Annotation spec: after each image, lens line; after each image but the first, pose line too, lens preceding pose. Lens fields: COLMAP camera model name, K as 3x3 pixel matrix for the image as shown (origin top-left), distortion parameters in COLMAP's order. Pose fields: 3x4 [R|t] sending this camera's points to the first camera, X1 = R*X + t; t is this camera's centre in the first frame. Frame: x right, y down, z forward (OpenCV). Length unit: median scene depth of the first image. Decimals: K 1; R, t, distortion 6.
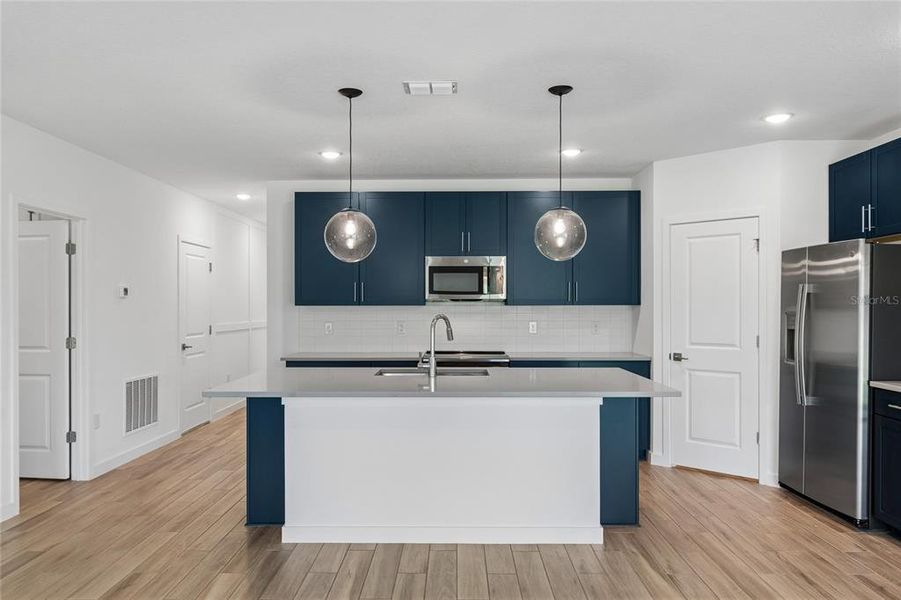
lens RADIAL K [[543.0, 0, 452.1], [0, 543.0, 305.4], [0, 0, 1]] dist [-0.002555, -0.000967]
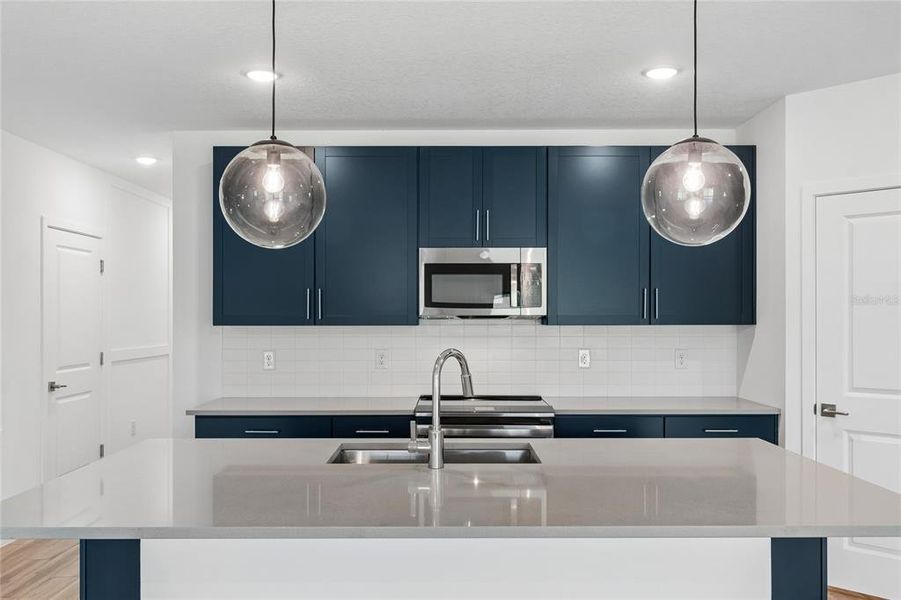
lens RADIAL K [[666.8, 0, 450.6], [0, 666.8, 319.8], [0, 0, 1]] dist [0.002073, 0.000056]
pose [[0.999990, 0.000560, 0.004441, -0.015578], [-0.000576, 0.999993, 0.003562, -0.009386], [-0.004439, -0.003565, 0.999984, 0.220500]]
